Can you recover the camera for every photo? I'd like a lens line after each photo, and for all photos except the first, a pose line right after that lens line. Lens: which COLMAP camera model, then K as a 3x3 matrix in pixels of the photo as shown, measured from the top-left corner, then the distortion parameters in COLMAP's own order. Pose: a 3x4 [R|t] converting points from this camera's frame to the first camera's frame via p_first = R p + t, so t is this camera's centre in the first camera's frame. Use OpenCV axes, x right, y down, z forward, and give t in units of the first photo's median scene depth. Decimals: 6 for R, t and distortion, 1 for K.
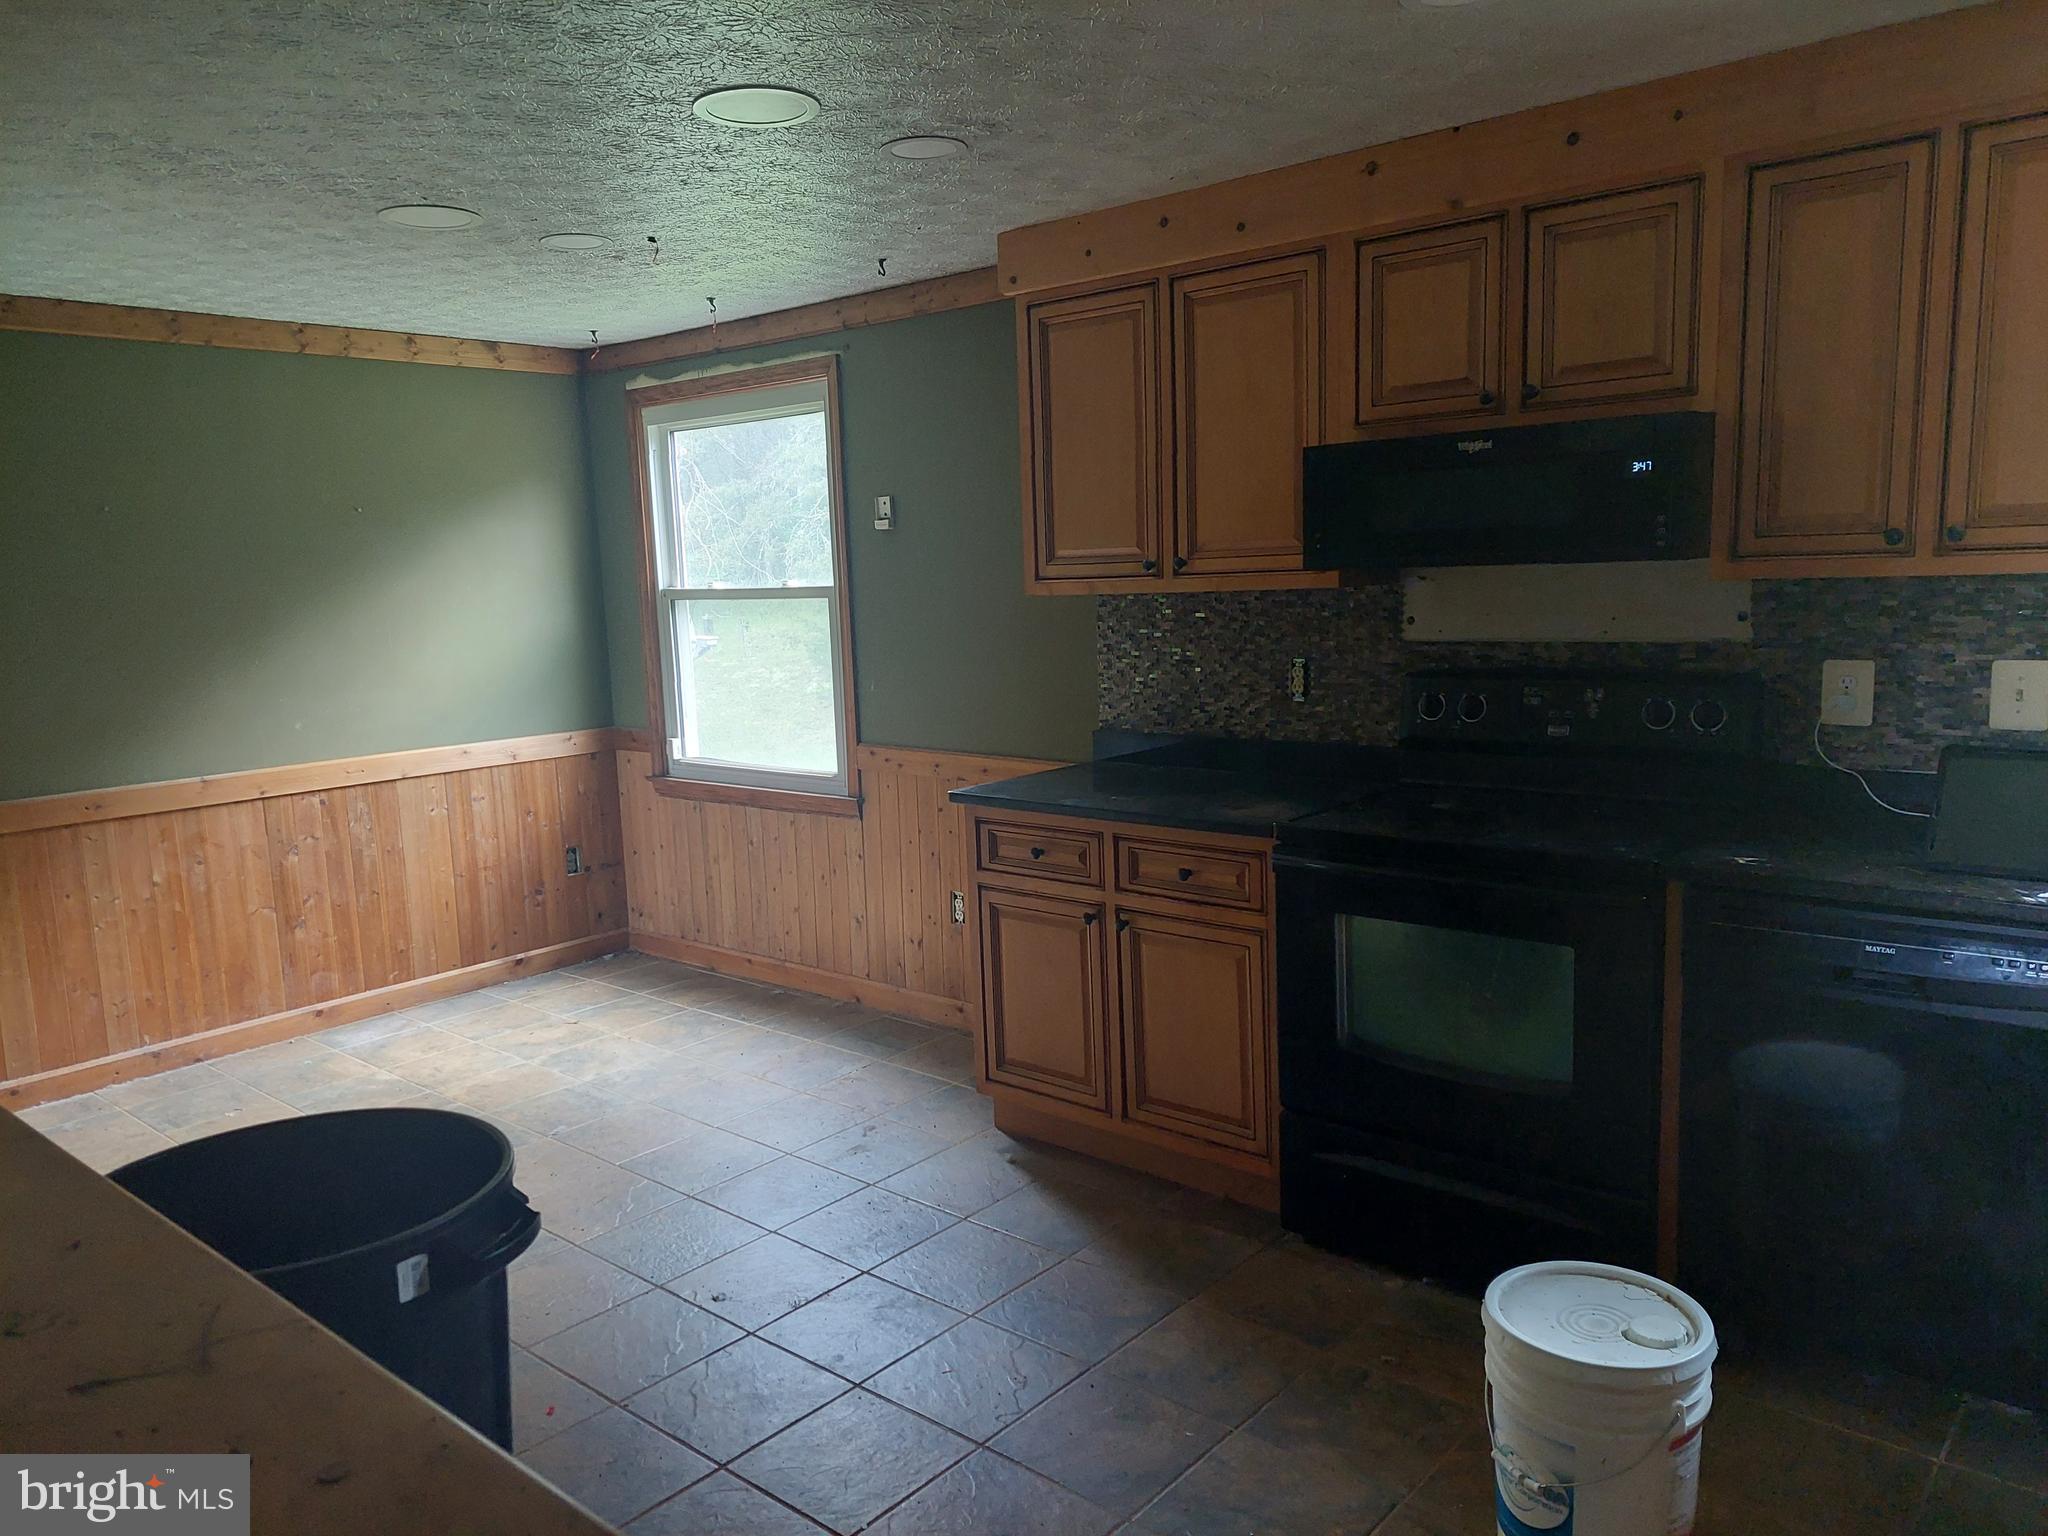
lens RADIAL K [[1467.2, 0, 1025.7], [0, 1467.2, 788.8], [0, 0, 1]] dist [0.012700, -0.014318]
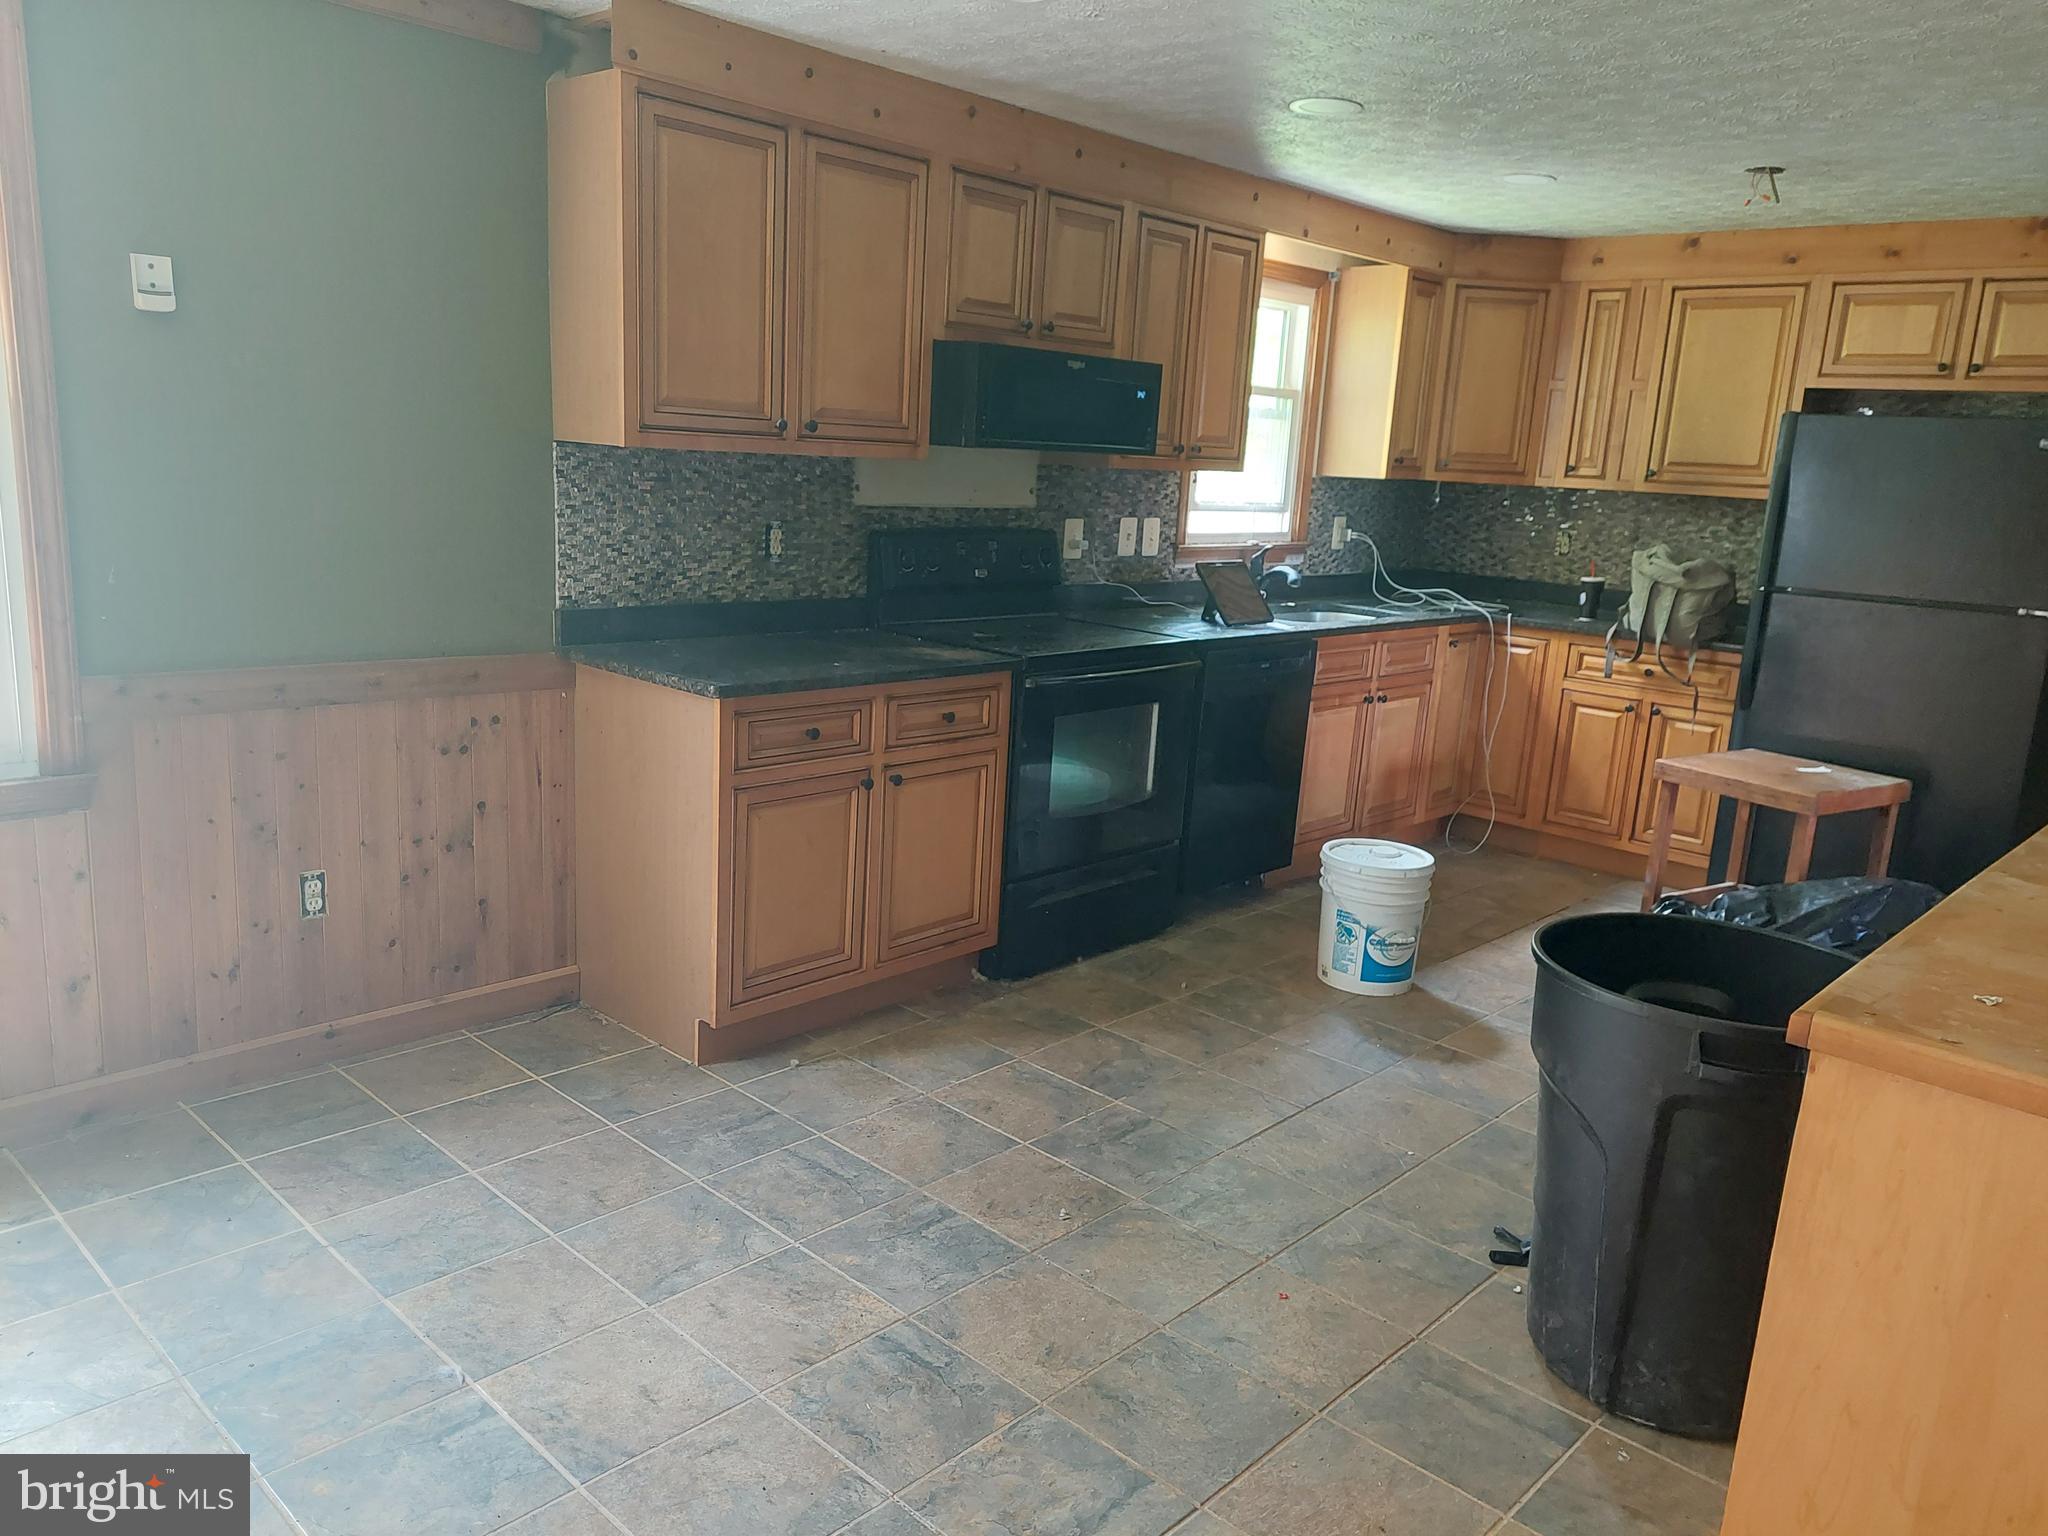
lens RADIAL K [[1467.2, 0, 1027.5], [0, 1467.2, 760.6], [0, 0, 1]] dist [0.012700, -0.014318]
pose [[0.056717, -0.169489, 0.983899, -0.916344], [0.090575, 0.982295, 0.163992, -0.080242], [-0.994273, 0.079815, 0.071064, 0.799855]]
